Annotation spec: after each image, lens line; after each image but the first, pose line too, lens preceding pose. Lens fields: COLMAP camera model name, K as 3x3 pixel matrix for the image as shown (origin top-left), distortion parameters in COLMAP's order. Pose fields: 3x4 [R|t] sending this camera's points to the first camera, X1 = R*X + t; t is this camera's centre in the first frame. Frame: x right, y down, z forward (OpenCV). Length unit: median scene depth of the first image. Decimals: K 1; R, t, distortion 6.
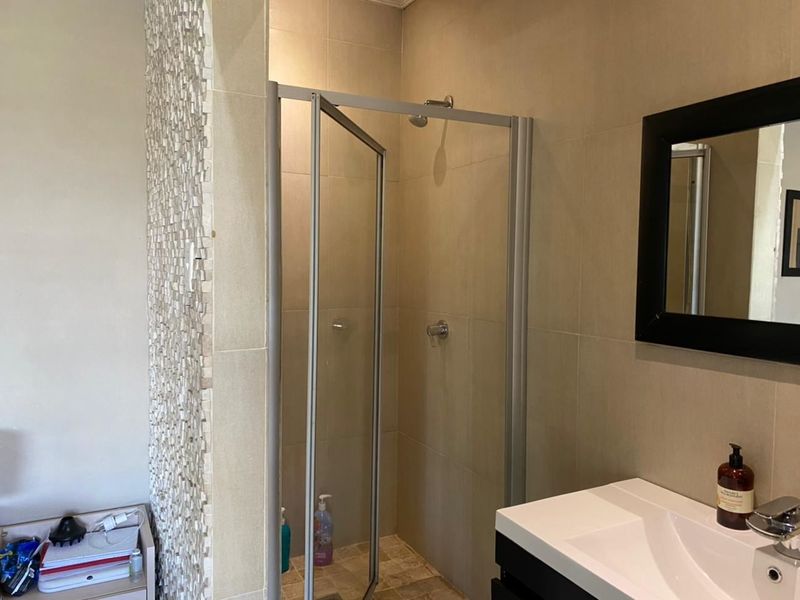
lens RADIAL K [[605.0, 0, 393.0], [0, 605.0, 303.3], [0, 0, 1]] dist [0.082229, -0.086779]
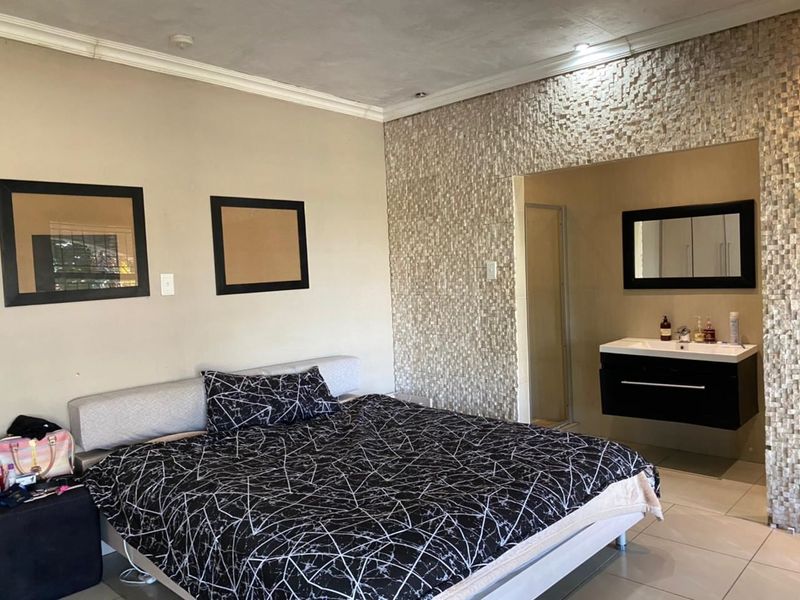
lens RADIAL K [[605.0, 0, 393.0], [0, 605.0, 303.3], [0, 0, 1]] dist [0.082229, -0.086779]
pose [[0.947371, -0.074267, 0.311404, -1.733189], [0.077044, 0.997022, 0.003393, 0.038185], [-0.310728, 0.020778, 0.950272, -1.568741]]
